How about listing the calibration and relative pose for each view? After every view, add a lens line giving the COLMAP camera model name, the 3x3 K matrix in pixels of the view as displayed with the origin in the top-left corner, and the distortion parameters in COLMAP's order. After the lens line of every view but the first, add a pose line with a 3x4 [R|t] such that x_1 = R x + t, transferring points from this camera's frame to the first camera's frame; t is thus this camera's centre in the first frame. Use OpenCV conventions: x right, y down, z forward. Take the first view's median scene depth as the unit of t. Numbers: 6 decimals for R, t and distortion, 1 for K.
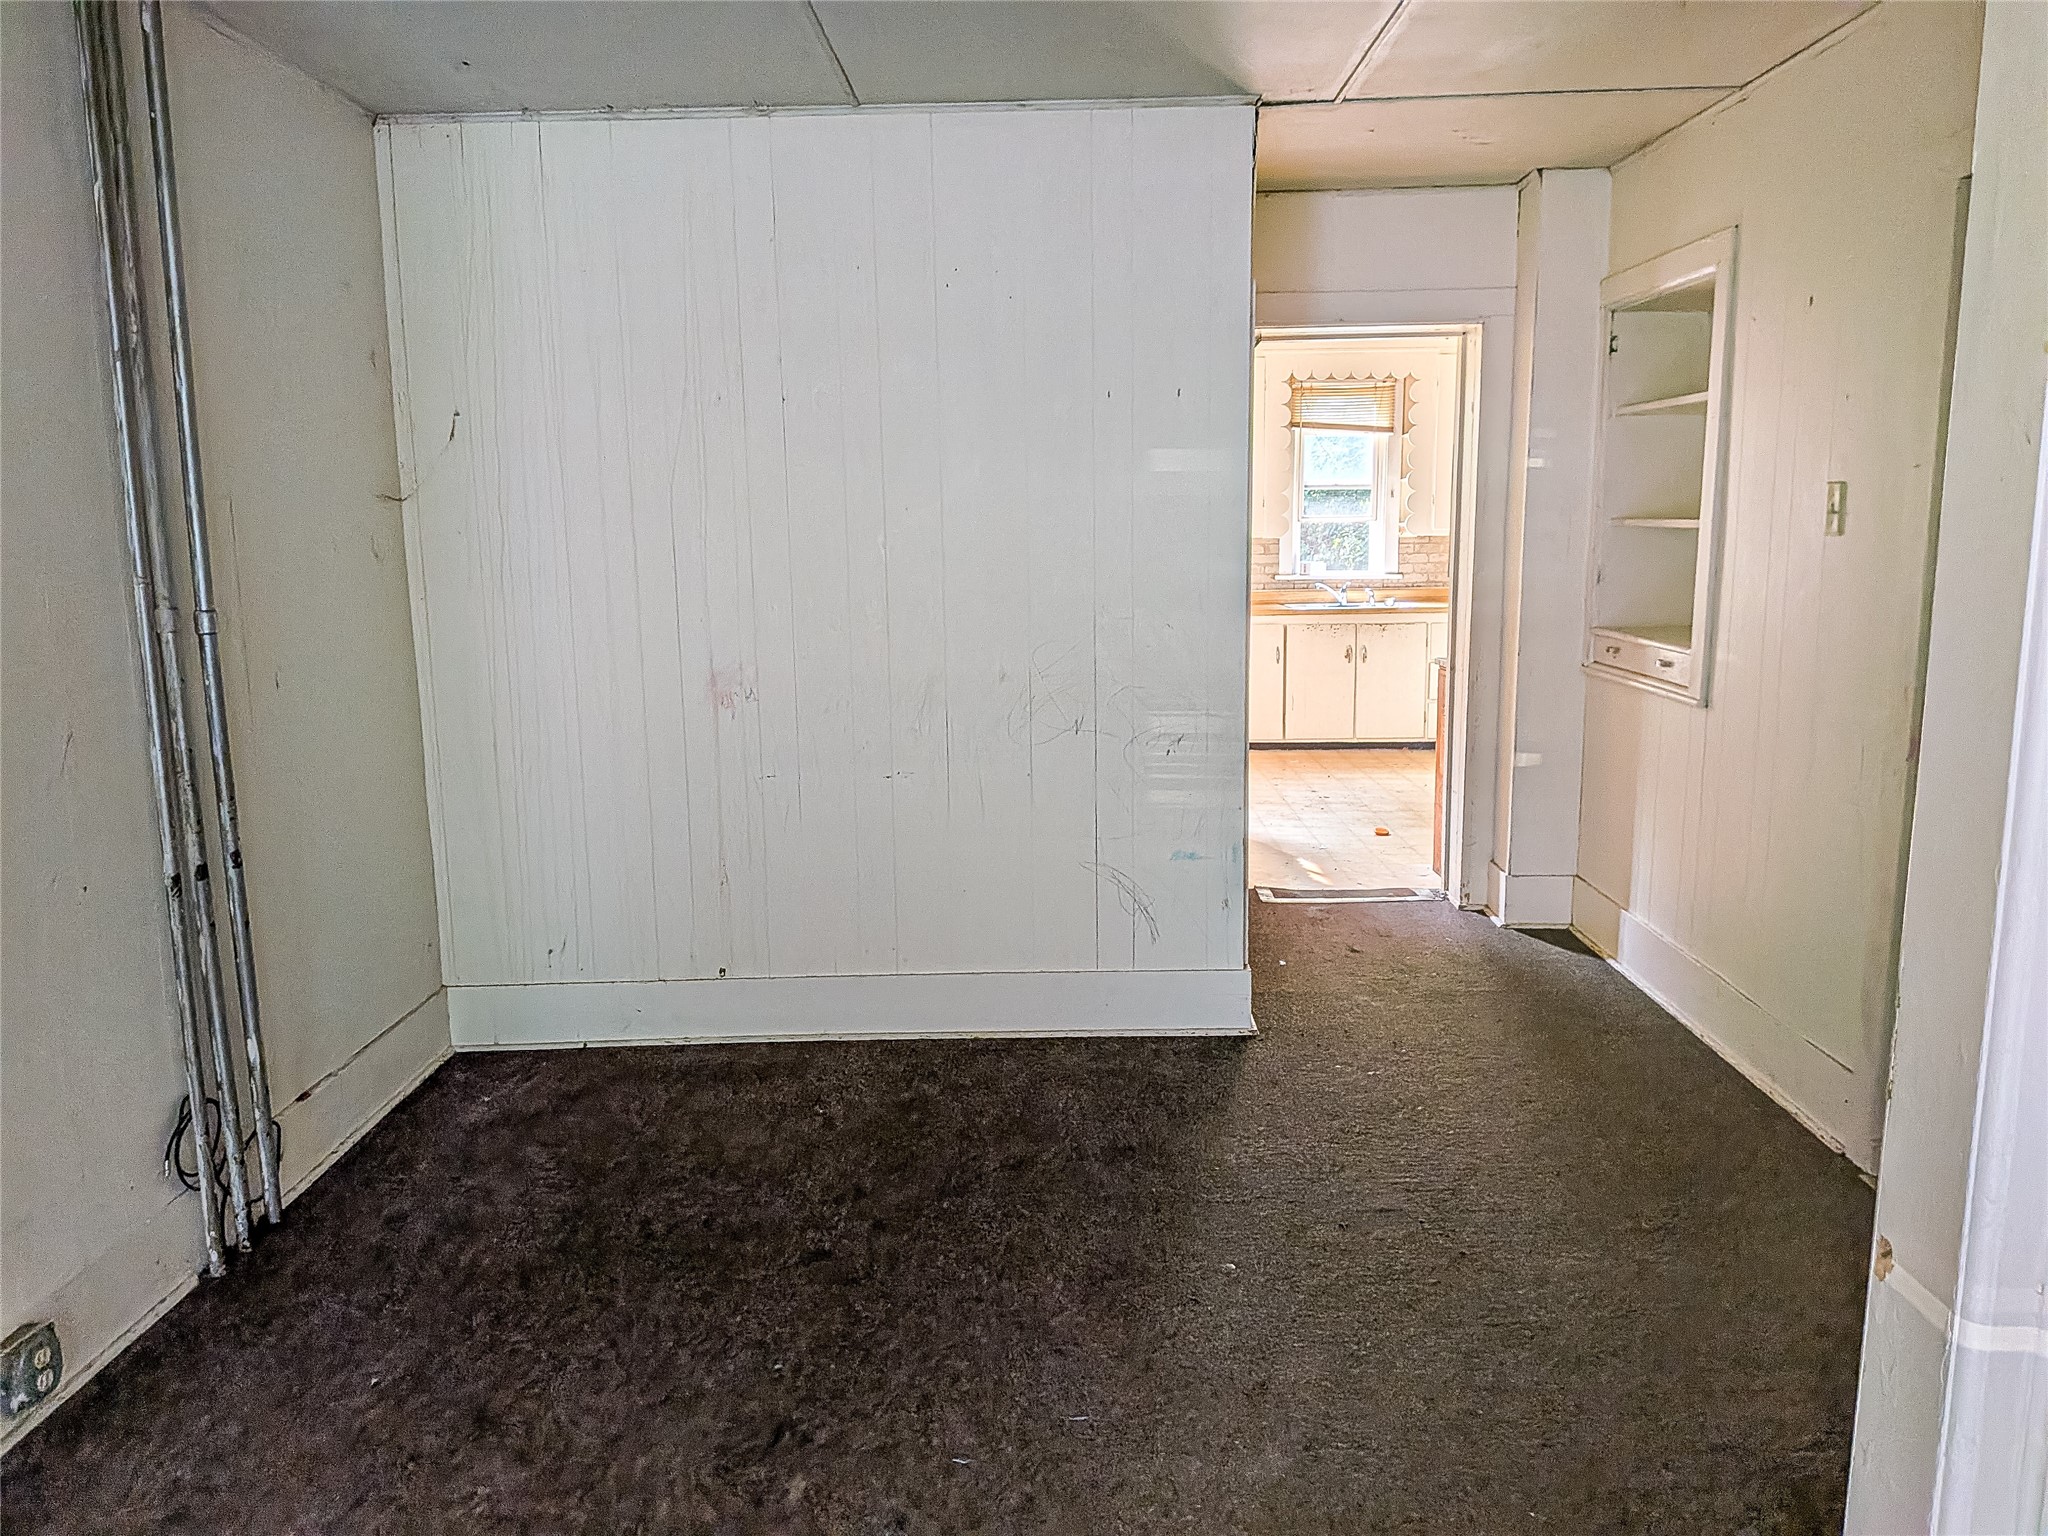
lens RADIAL K [[1461.0, 0, 1021.3], [0, 1461.0, 765.6], [0, 0, 1]] dist [0.004516, -0.009337]
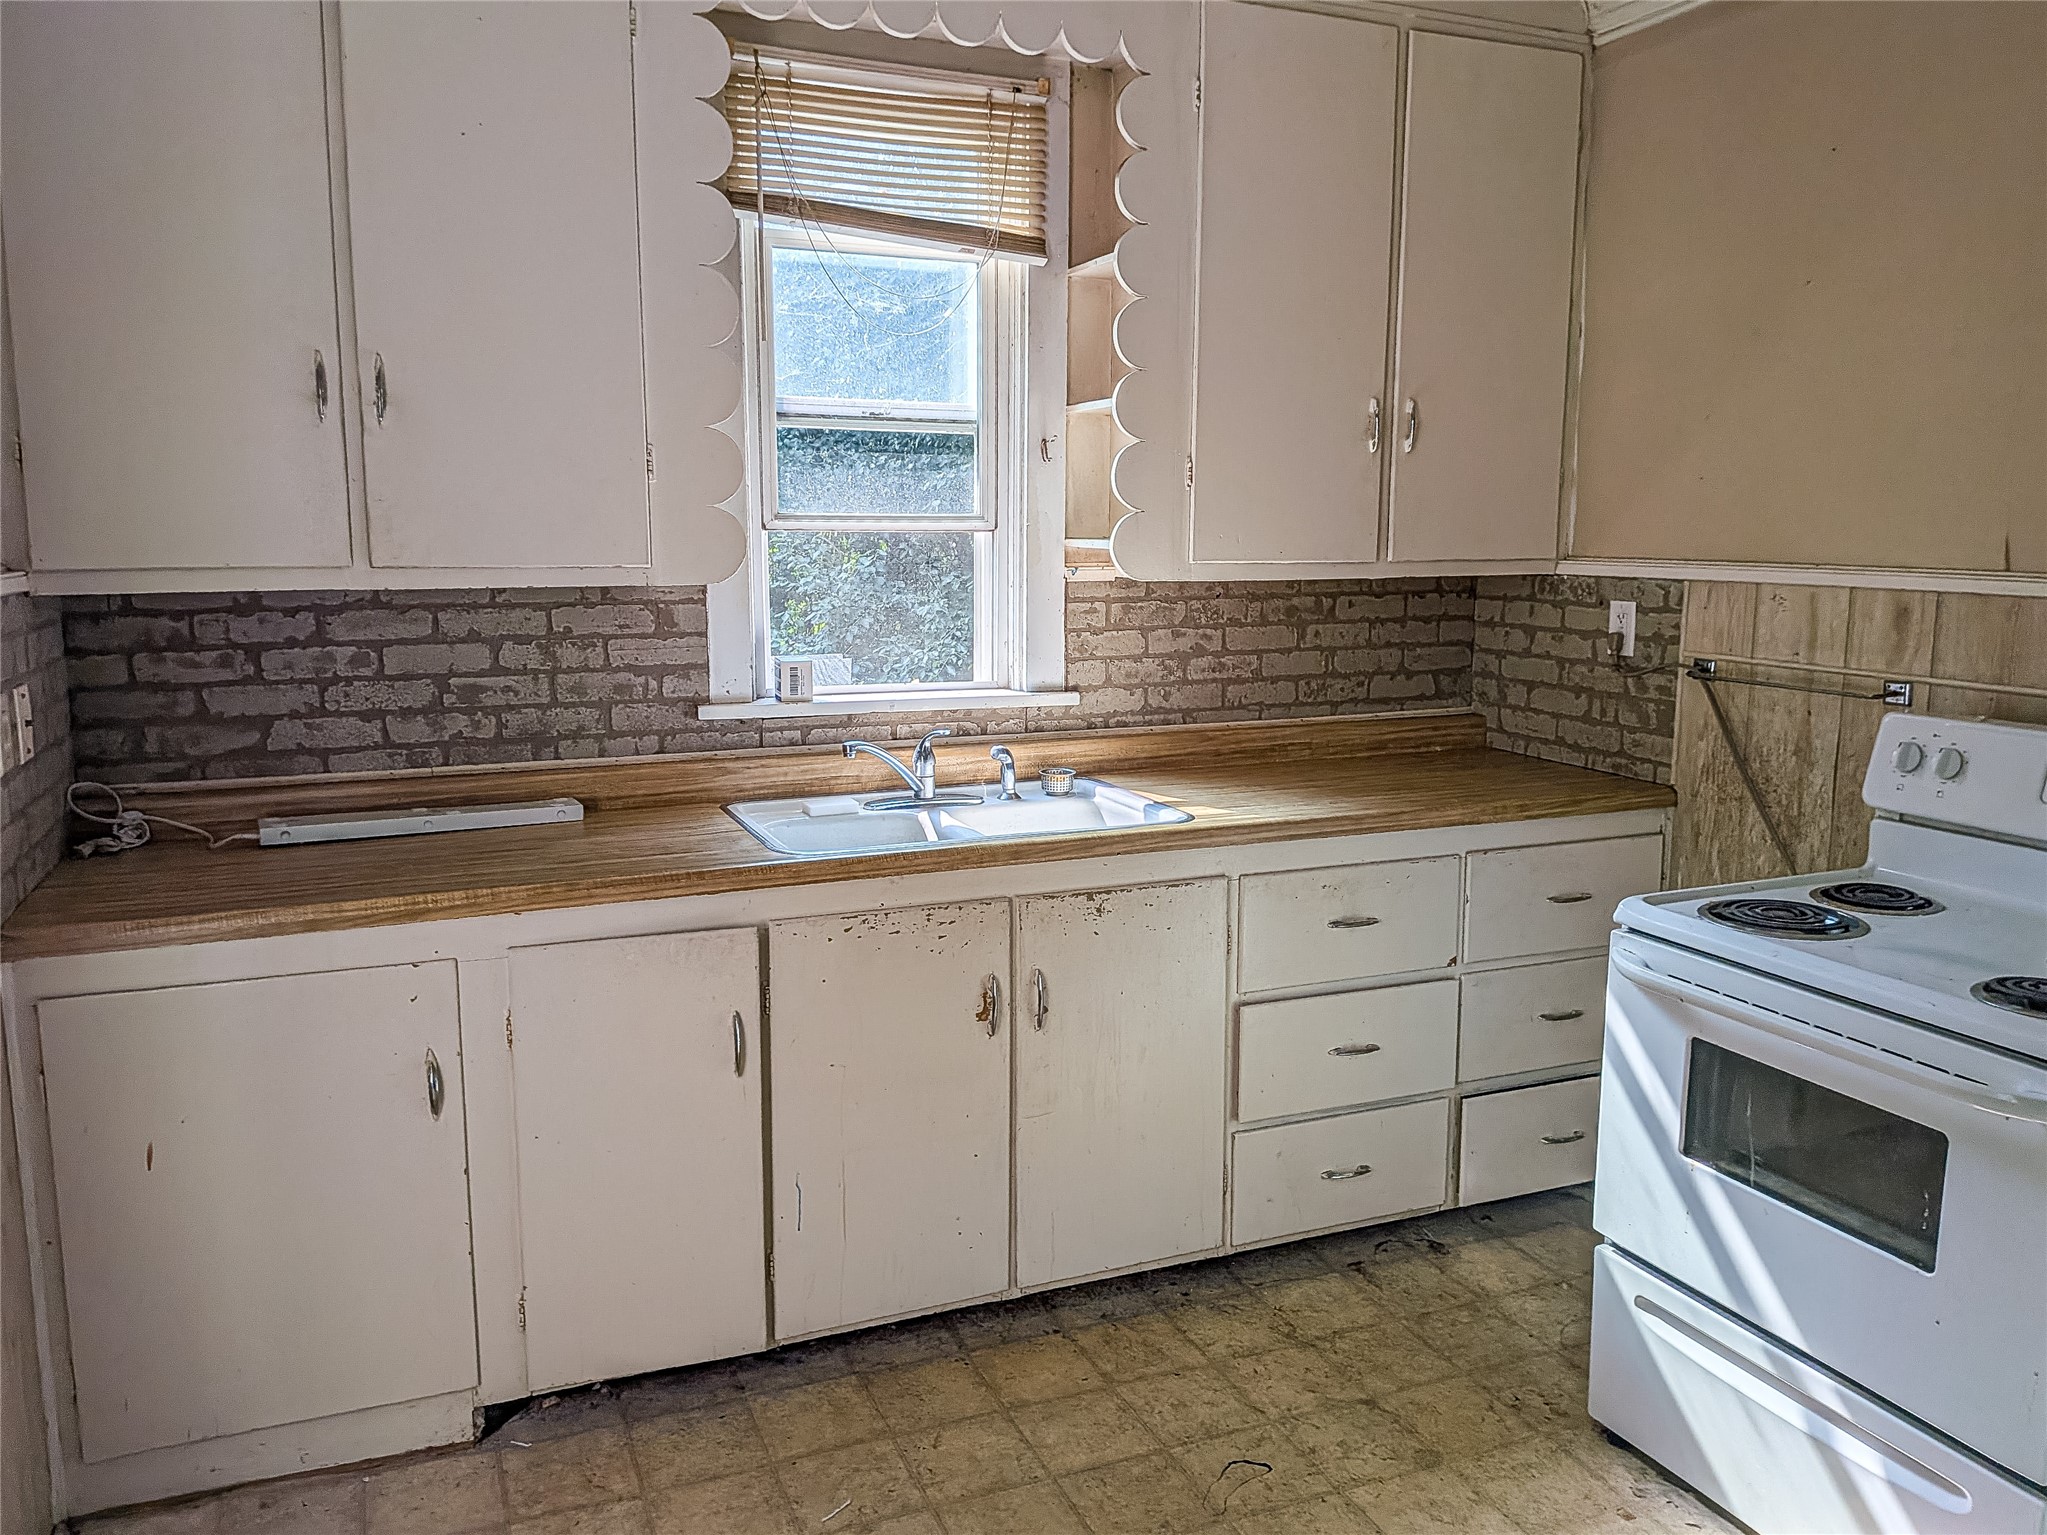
lens RADIAL K [[1460.3, 0, 1015.5], [0, 1460.3, 763.9], [0, 0, 1]] dist [0.004516, -0.009337]
pose [[0.911618, -0.045642, 0.408496, 0.111745], [0.050638, 0.998716, -0.001418, -0.115866], [-0.407907, 0.021978, 0.912759, 0.708789]]
